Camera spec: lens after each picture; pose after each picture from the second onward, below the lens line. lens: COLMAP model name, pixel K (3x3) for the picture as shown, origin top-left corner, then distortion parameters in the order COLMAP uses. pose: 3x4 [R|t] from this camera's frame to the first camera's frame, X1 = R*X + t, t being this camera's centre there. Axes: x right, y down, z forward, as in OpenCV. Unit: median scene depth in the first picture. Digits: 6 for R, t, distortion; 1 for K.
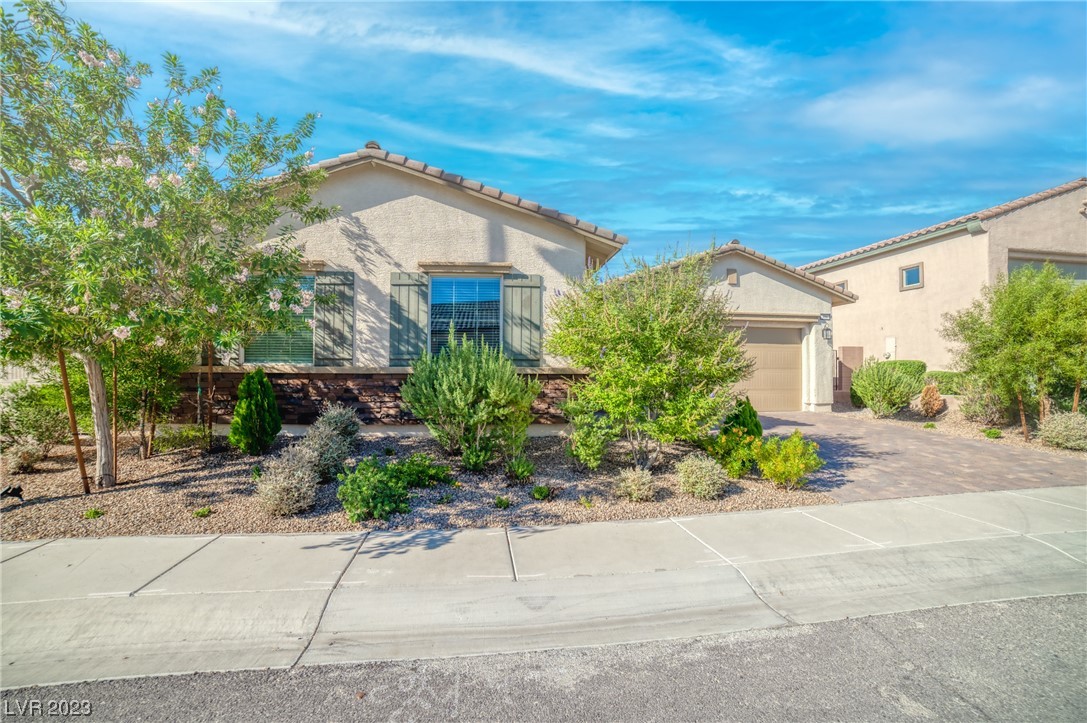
lens RADIAL K [[493.3, 0, 543.5], [0, 493.3, 361.5], [0, 0, 1]] dist [-0.122391, 0.049083]
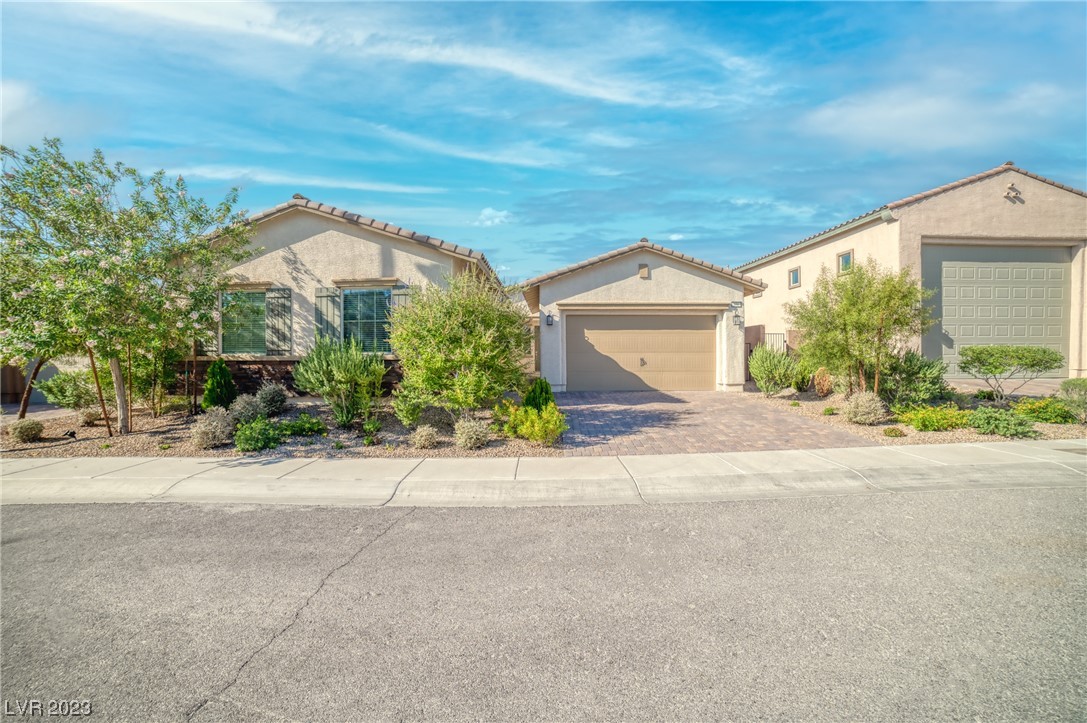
lens RADIAL K [[486.8, 0, 543.5], [0, 486.8, 361.5], [0, 0, 1]] dist [-0.127480, 0.056887]
pose [[0.989912, -0.003850, -0.141634, 0.524293], [0.009755, 0.999111, 0.041020, -0.021253], [0.141350, -0.041988, 0.989069, -0.255553]]
